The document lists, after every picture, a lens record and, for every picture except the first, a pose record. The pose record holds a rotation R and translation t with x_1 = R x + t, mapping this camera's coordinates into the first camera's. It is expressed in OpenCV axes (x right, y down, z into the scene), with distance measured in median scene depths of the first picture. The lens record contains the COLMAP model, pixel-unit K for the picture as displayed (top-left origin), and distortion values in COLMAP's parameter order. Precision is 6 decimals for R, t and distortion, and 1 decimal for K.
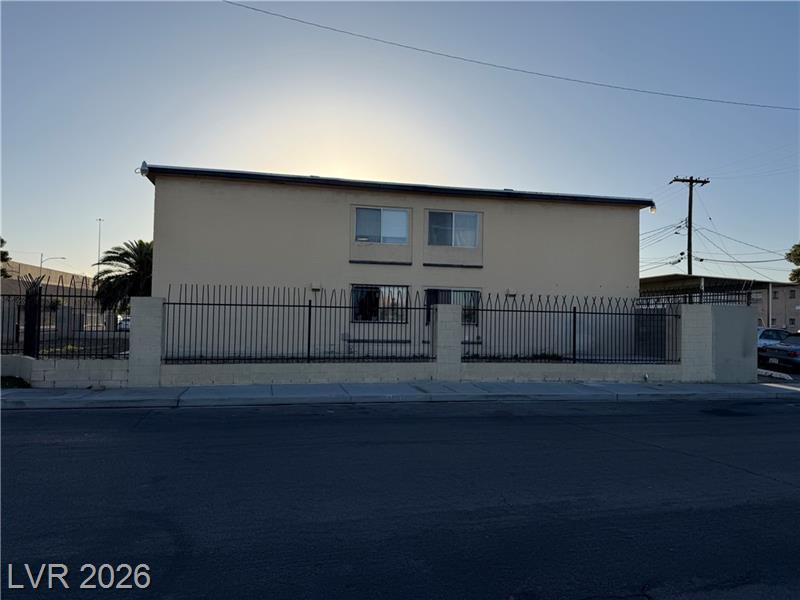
lens RADIAL K [[561.6, 0, 400.0], [0, 561.6, 300.0], [0, 0, 1]] dist [0.069641, -0.000803]
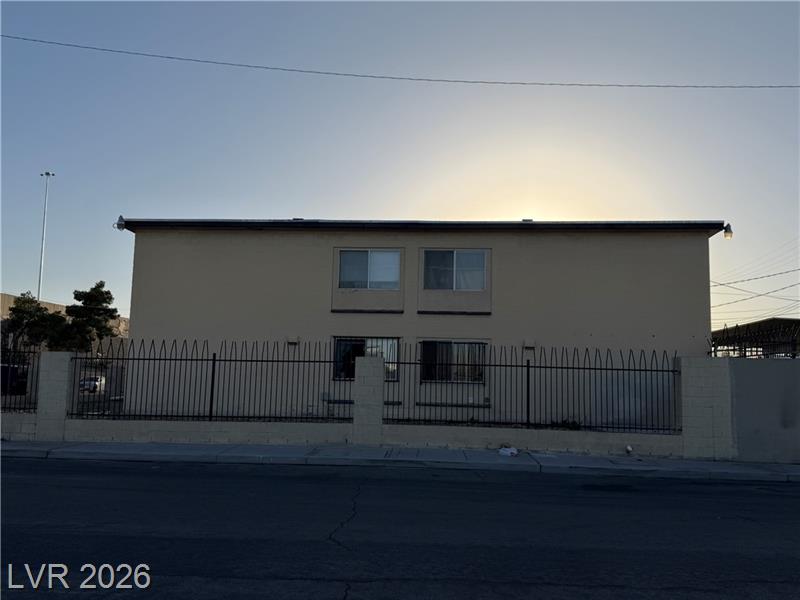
lens RADIAL K [[713.6, 0, 400.0], [0, 713.6, 300.0], [0, 0, 1]] dist [0.064238, -0.014287]
pose [[0.960284, -0.027250, -0.277689, 0.323255], [0.004224, 0.996525, -0.083182, 0.008342], [0.278991, 0.078705, 0.957063, -0.046913]]
